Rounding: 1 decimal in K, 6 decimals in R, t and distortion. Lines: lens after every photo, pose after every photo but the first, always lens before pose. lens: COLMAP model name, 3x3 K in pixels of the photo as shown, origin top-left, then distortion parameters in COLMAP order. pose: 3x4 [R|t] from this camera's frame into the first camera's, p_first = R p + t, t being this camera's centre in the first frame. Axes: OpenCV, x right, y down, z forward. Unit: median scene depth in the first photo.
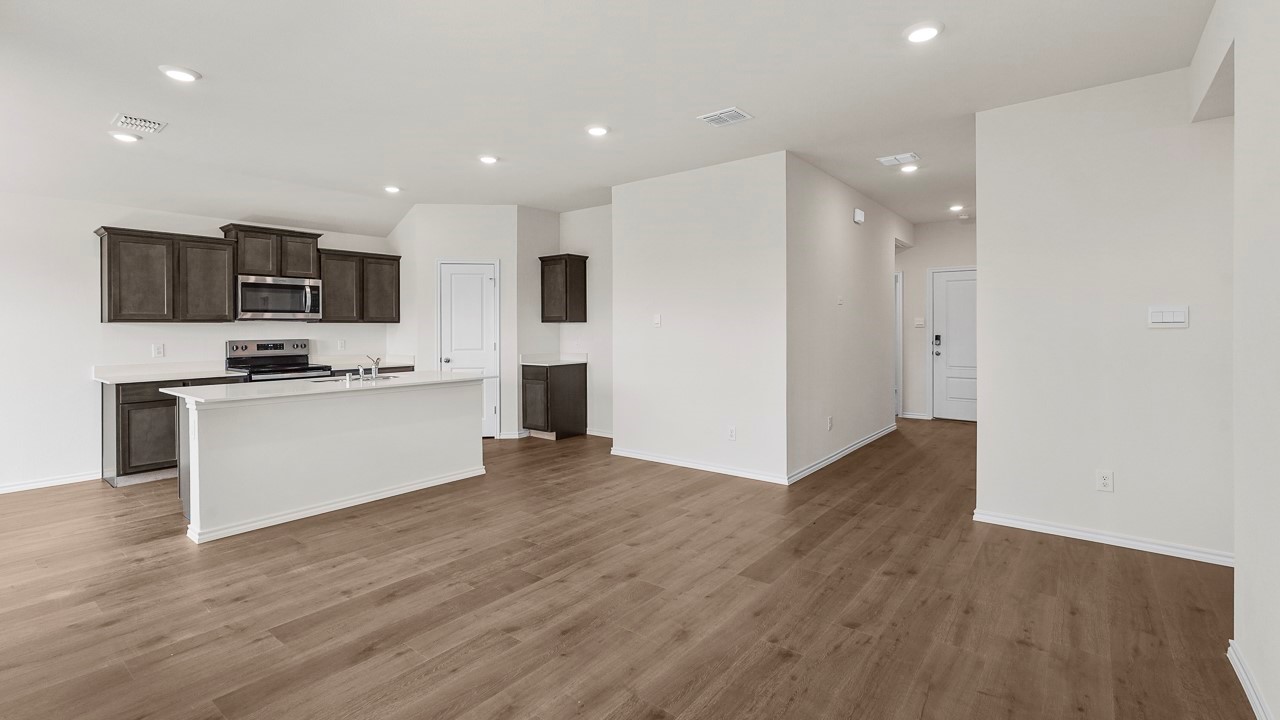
lens RADIAL K [[580.3, 0, 634.5], [0, 580.3, 328.0], [0, 0, 1]] dist [-0.000435, 0.000530]
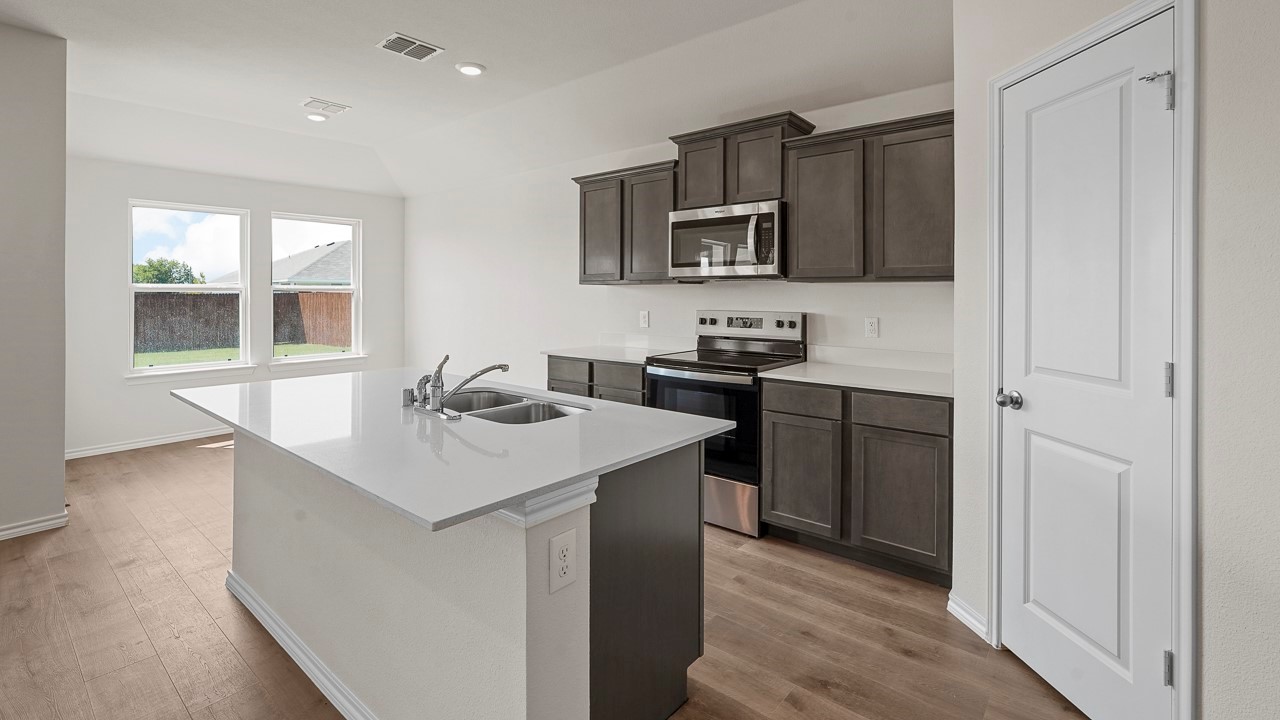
lens RADIAL K [[576.3, 0, 627.9], [0, 576.3, 294.2], [0, 0, 1]] dist [-0.003351, -0.000085]
pose [[-0.039114, 0.009768, -0.999187, -0.016661], [-0.001971, 0.999950, 0.009853, -0.003209], [0.999233, 0.002355, -0.039093, 0.930819]]
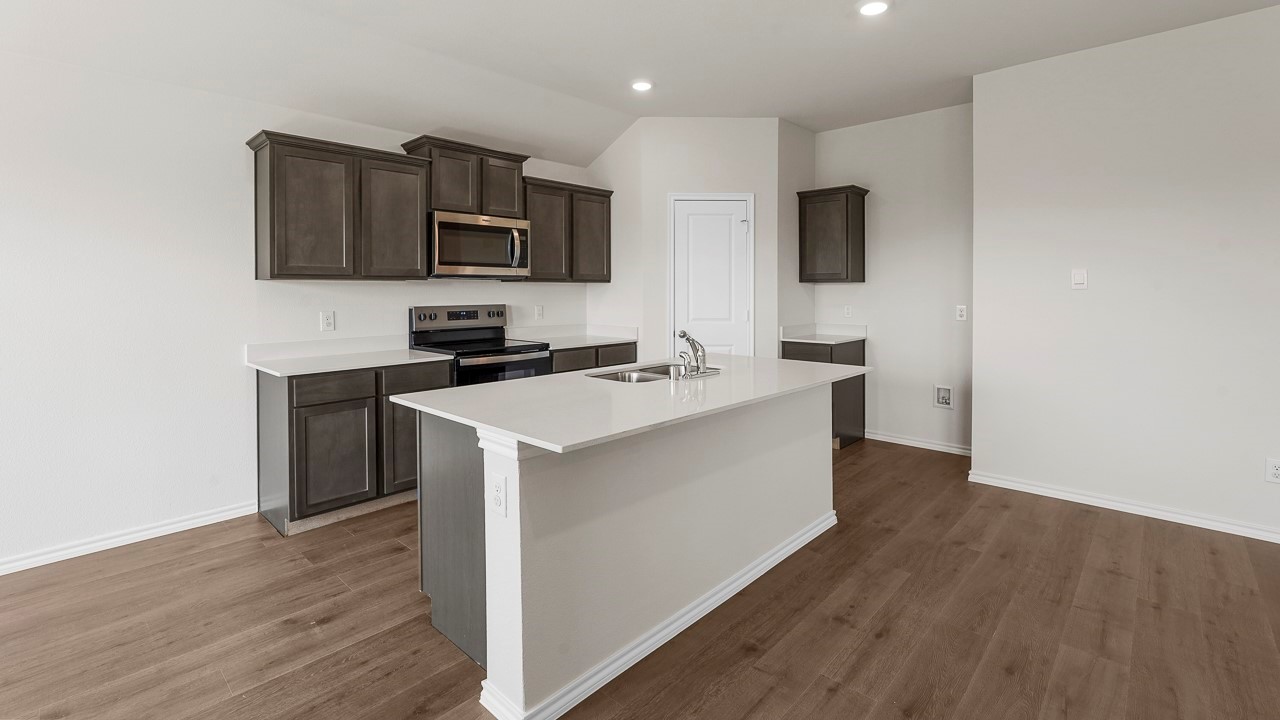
lens RADIAL K [[576.3, 0, 627.9], [0, 576.3, 294.2], [0, 0, 1]] dist [-0.003351, -0.000085]
pose [[0.996886, 0.004444, -0.078736, -0.384342], [-0.003882, 0.999966, 0.007298, 0.000911], [0.078766, -0.006969, 0.996869, 0.326574]]
